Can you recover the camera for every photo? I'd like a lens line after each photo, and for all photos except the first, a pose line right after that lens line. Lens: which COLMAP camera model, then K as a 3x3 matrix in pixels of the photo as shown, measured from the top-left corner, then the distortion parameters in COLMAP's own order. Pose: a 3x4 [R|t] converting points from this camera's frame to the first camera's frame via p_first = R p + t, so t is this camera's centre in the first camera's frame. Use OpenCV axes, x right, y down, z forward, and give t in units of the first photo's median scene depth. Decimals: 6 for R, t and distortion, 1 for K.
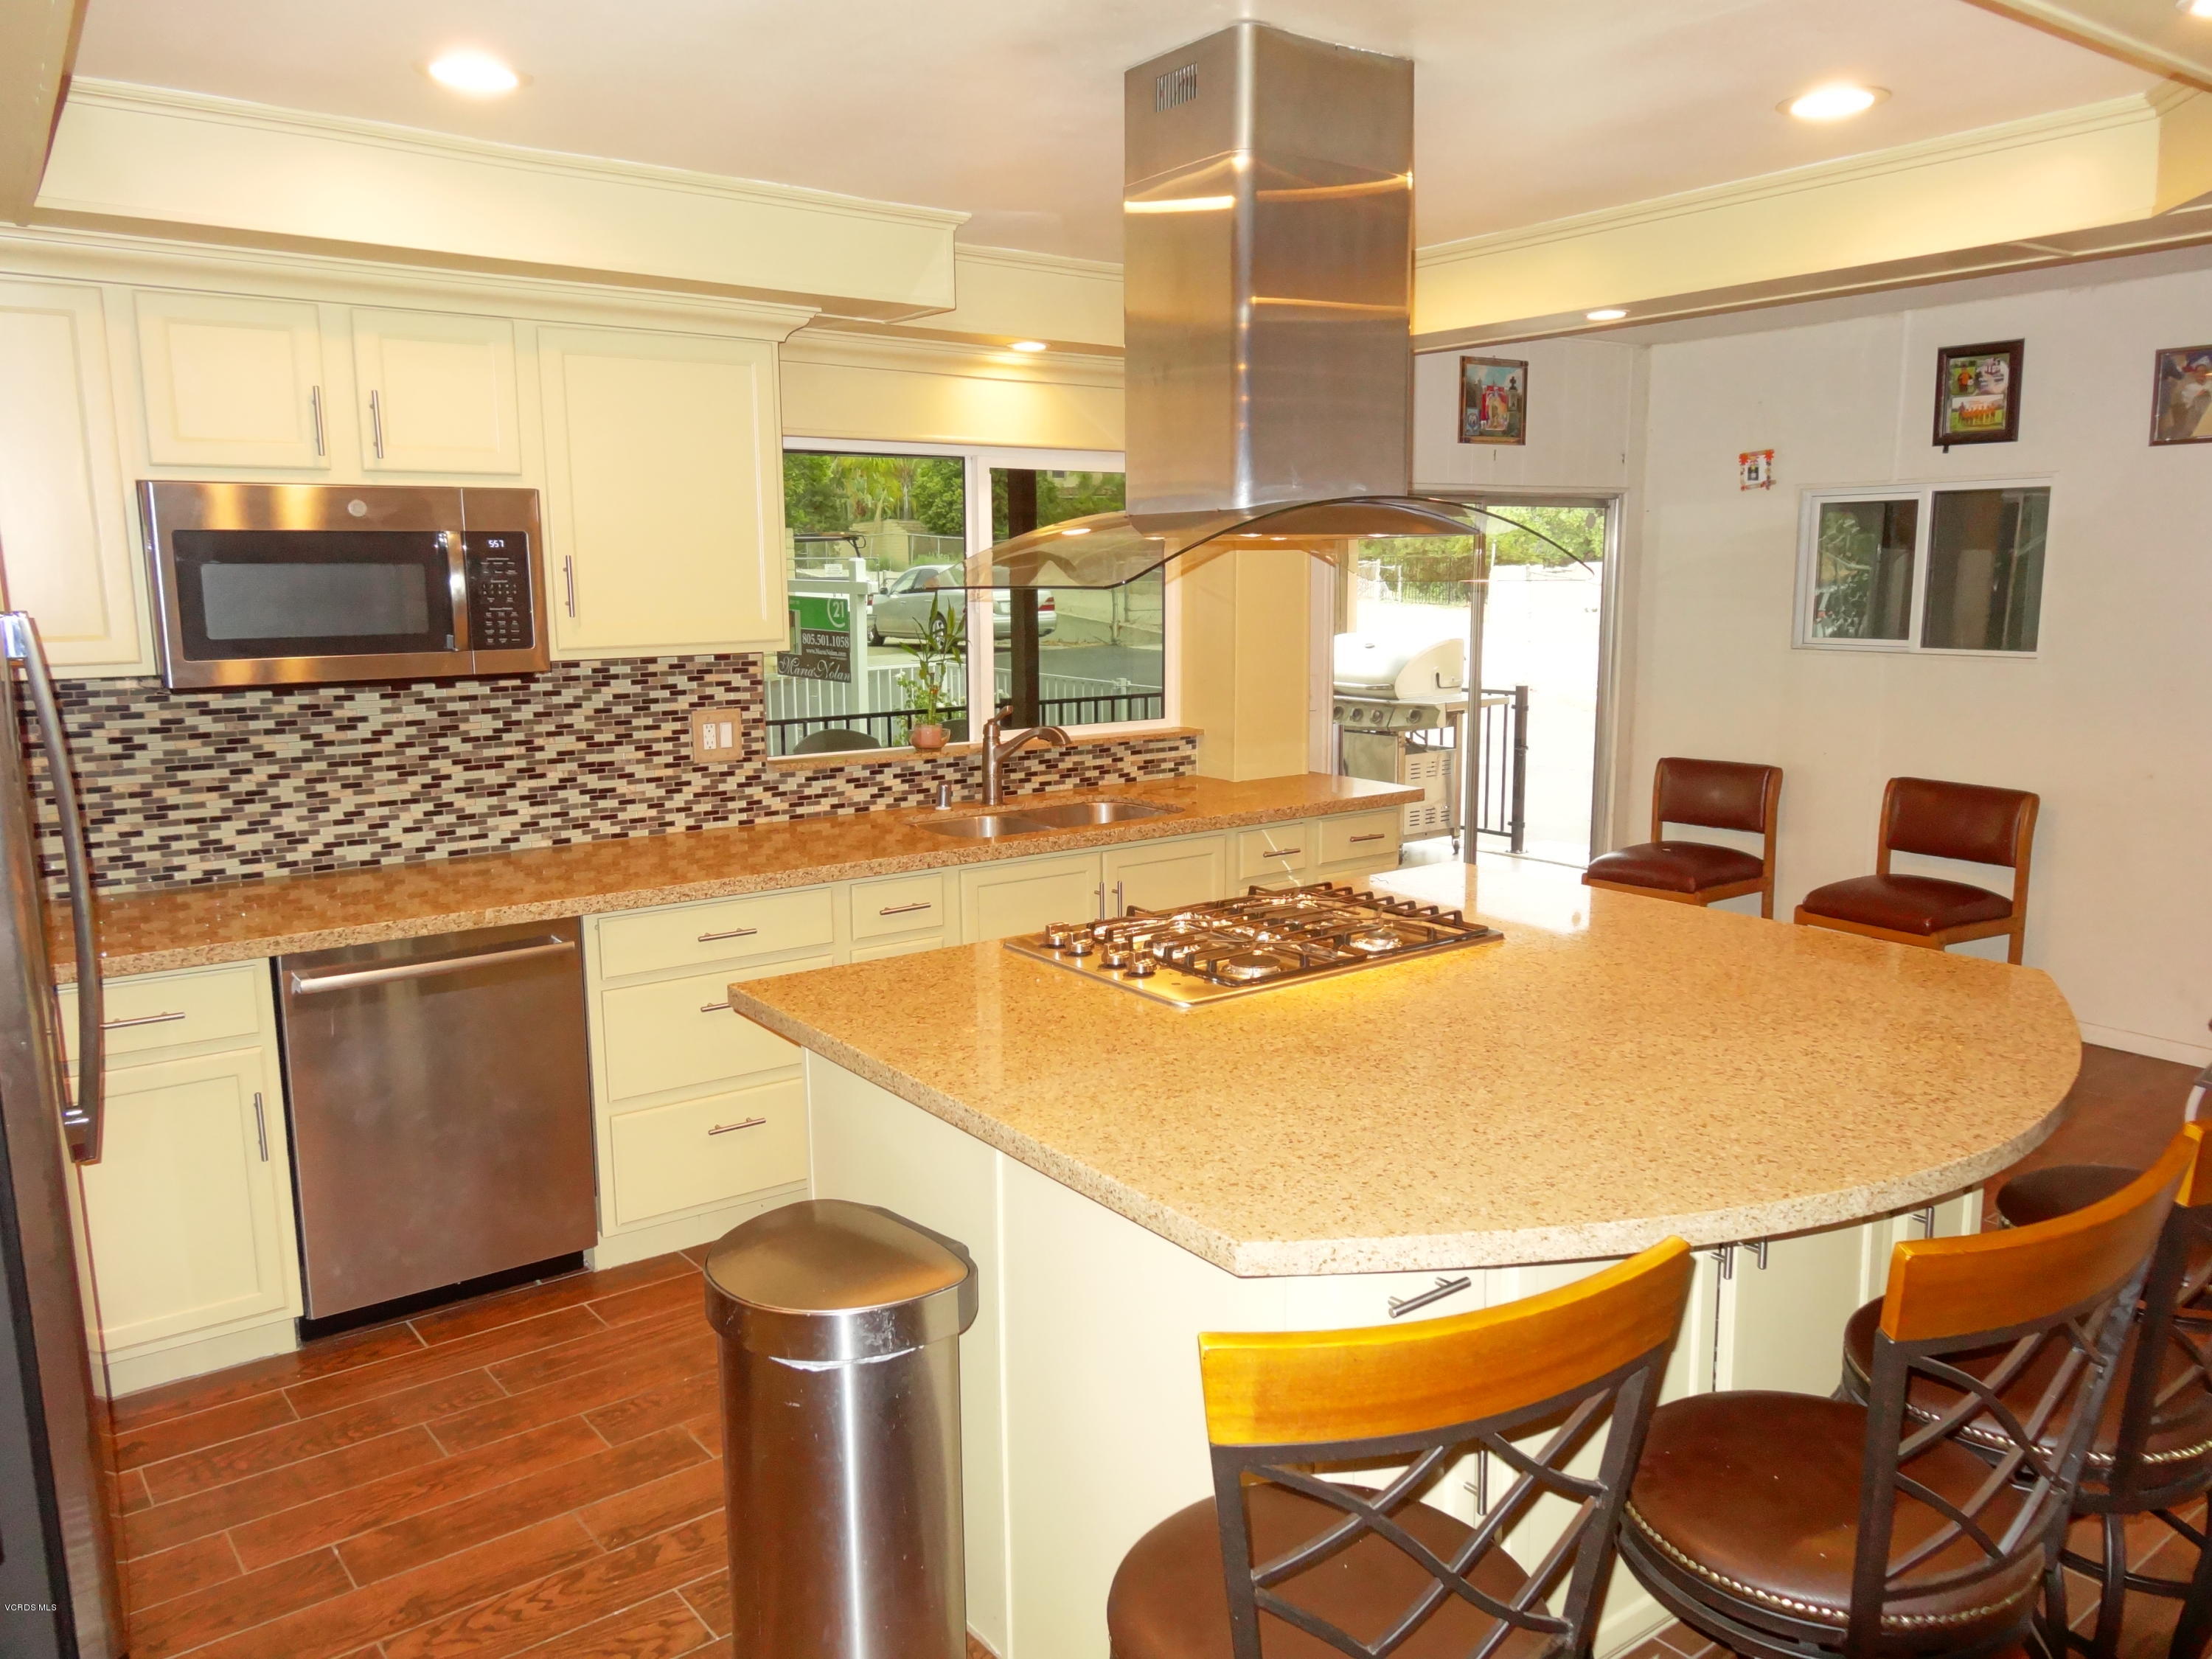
lens RADIAL K [[1630.4, 0, 1107.3], [0, 1630.4, 844.3], [0, 0, 1]] dist [-0.009268, 0.010668]
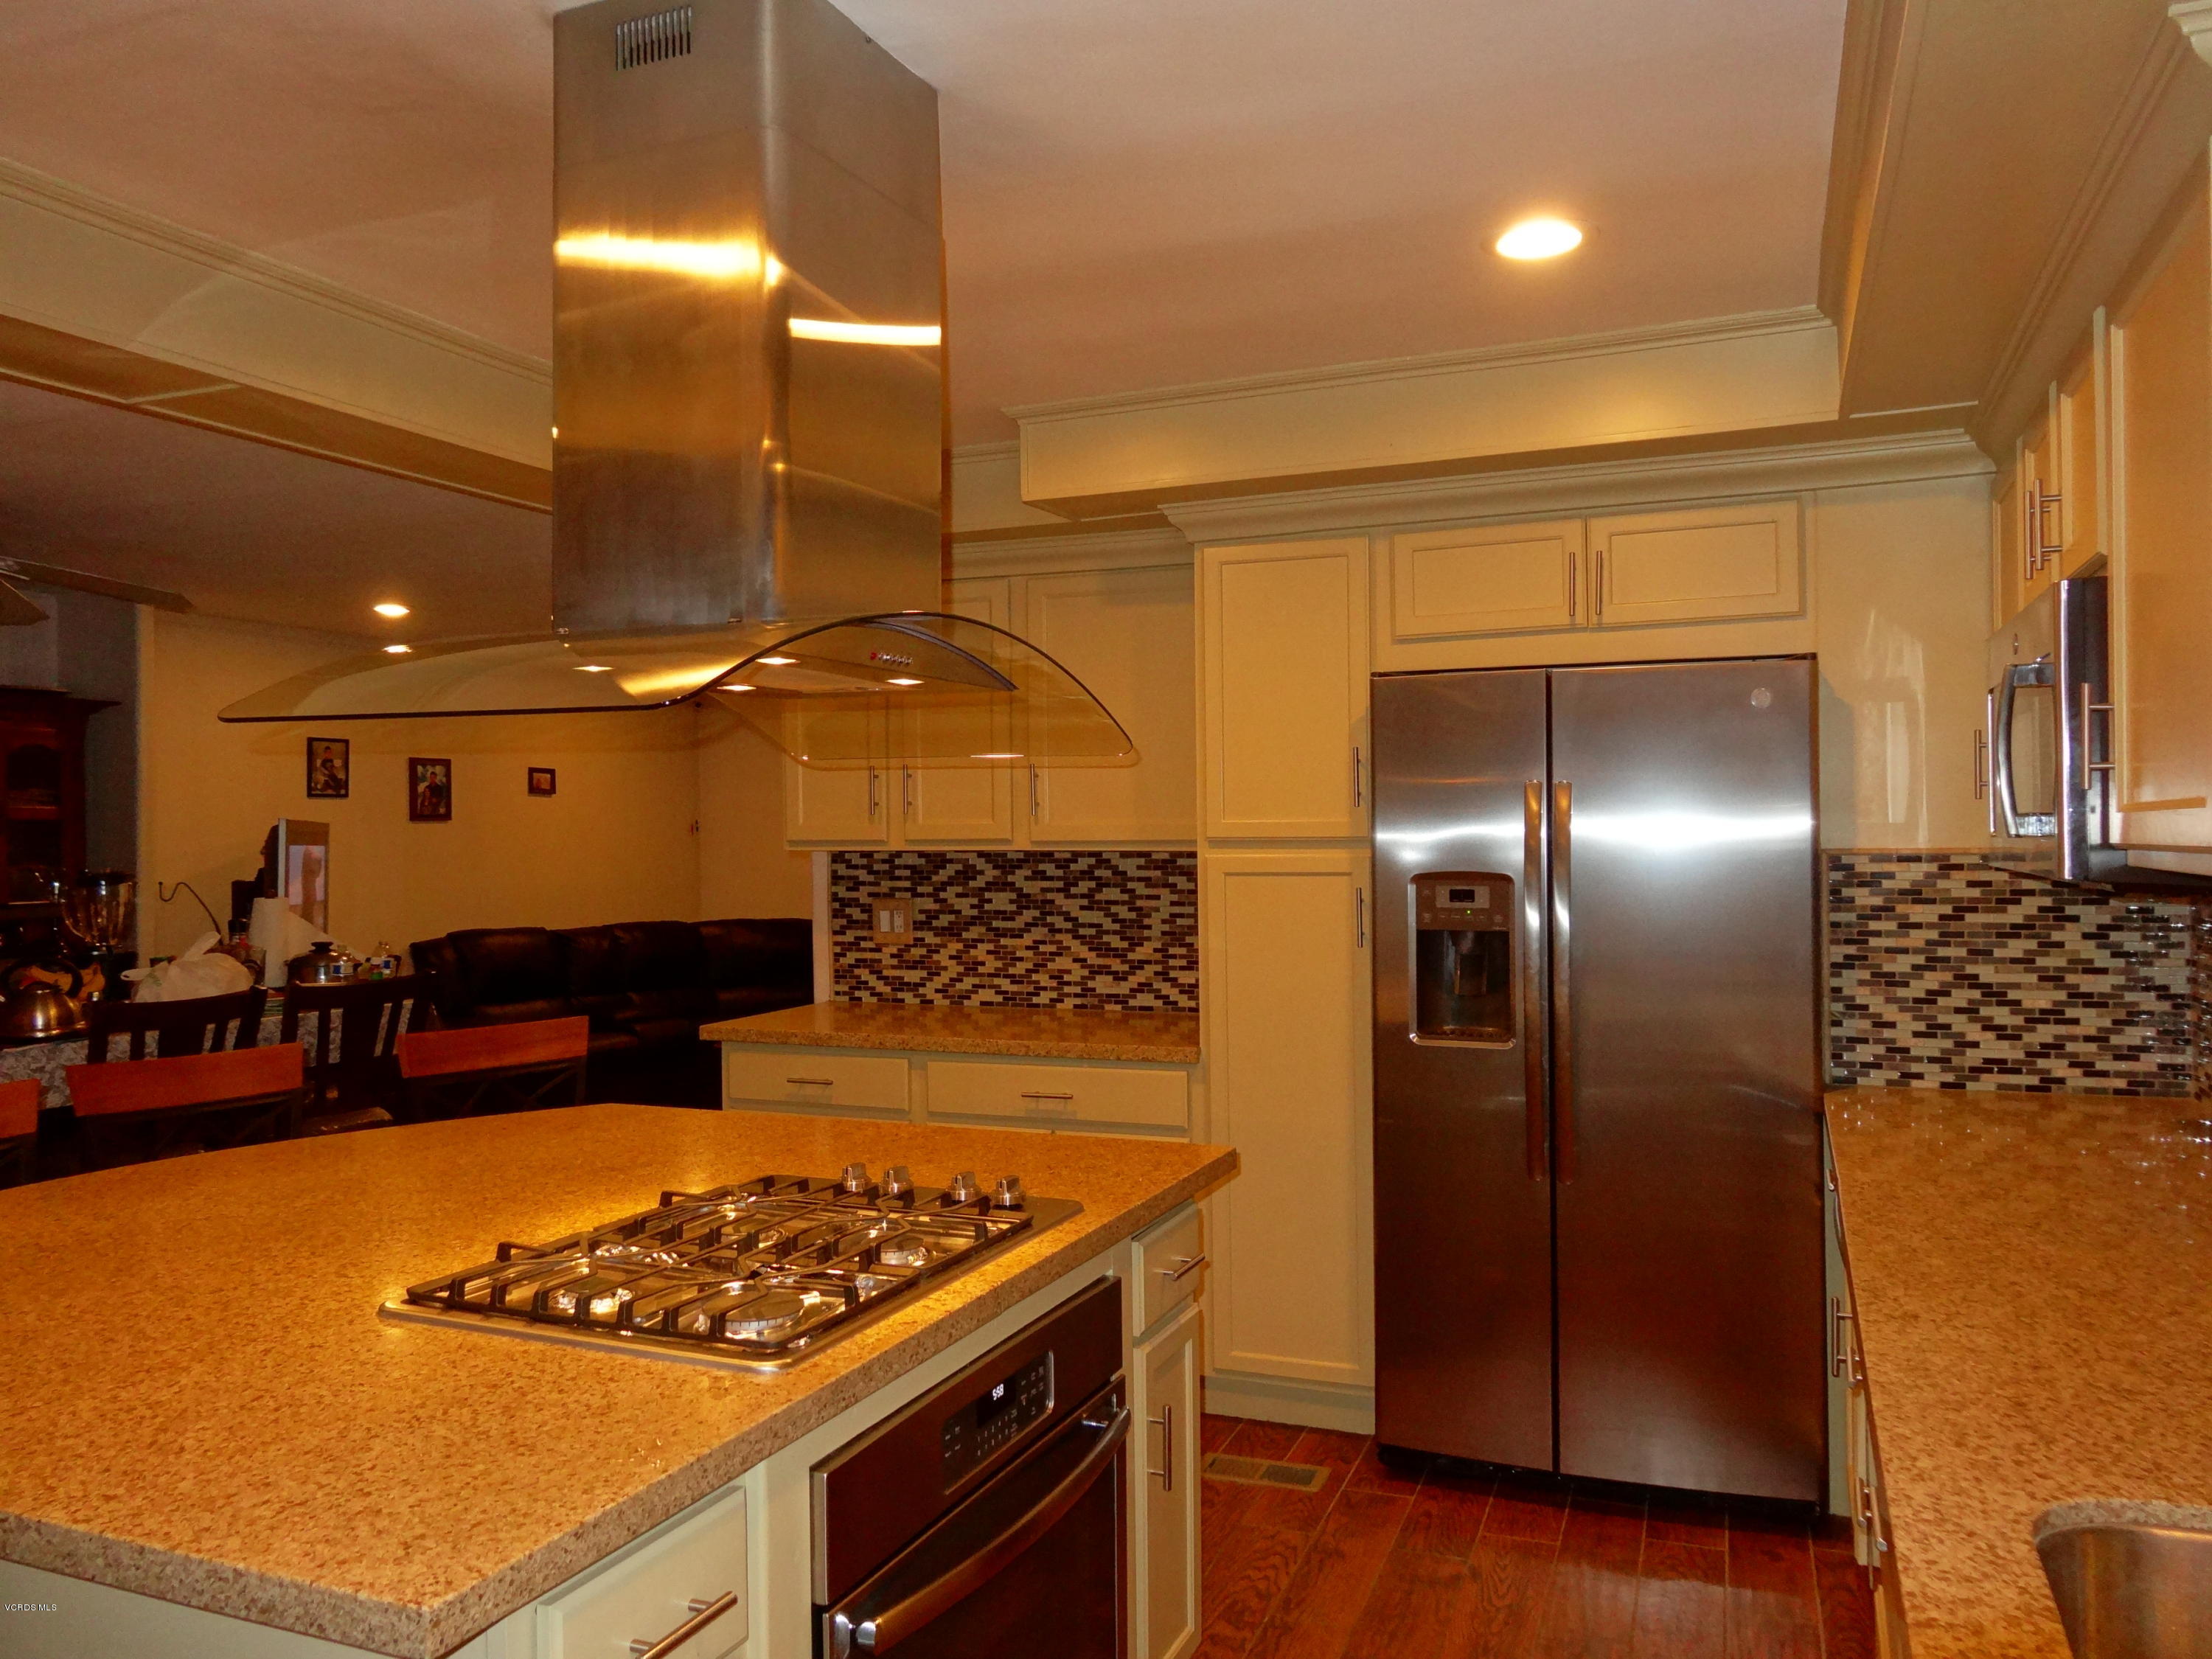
lens RADIAL K [[1630.4, 0, 1109.8], [0, 1630.4, 826.9], [0, 0, 1]] dist [-0.009268, 0.010668]
pose [[-0.853759, 0.013360, -0.520497, 0.235125], [-0.073768, 0.986483, 0.146321, -0.165943], [0.515416, 0.163319, -0.841233, 1.174124]]
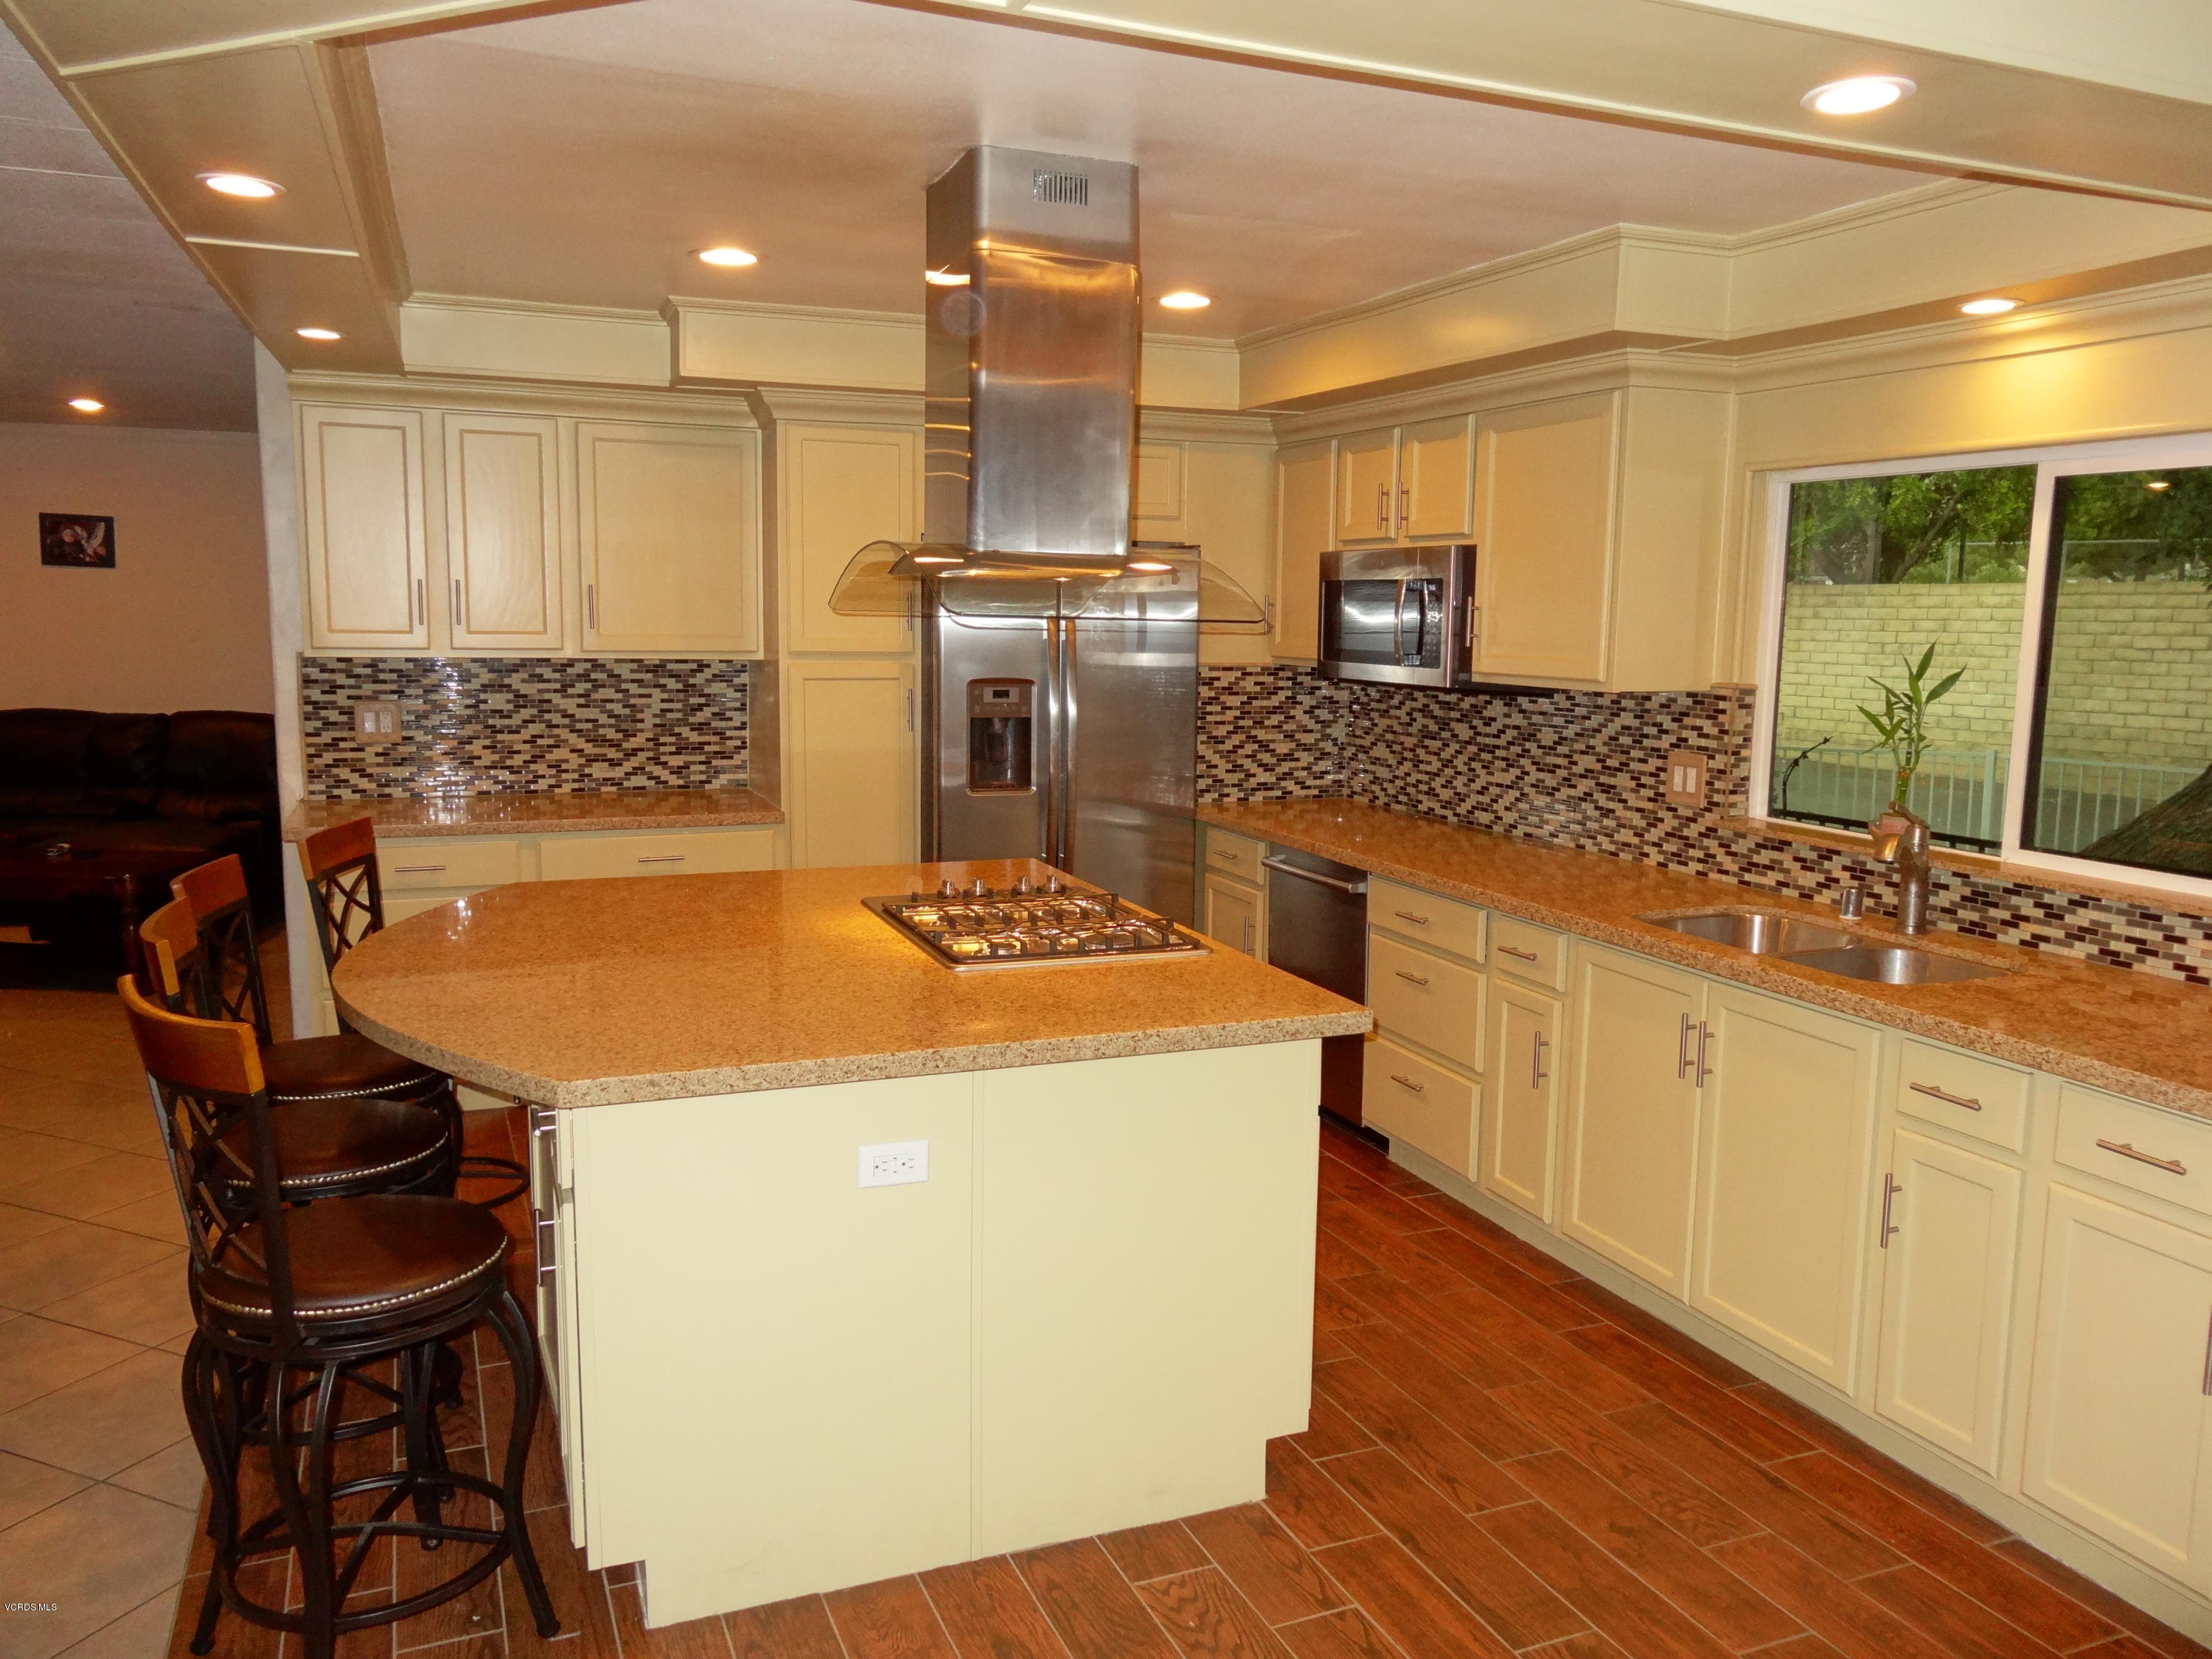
lens RADIAL K [[1630.4, 0, 1122.0], [0, 1630.4, 841.2], [0, 0, 1]] dist [-0.009268, 0.010668]
pose [[-0.243542, 0.141266, -0.959548, 0.847176], [-0.178842, 0.965830, 0.187582, -0.163479], [0.953259, 0.217292, -0.209956, 0.936293]]
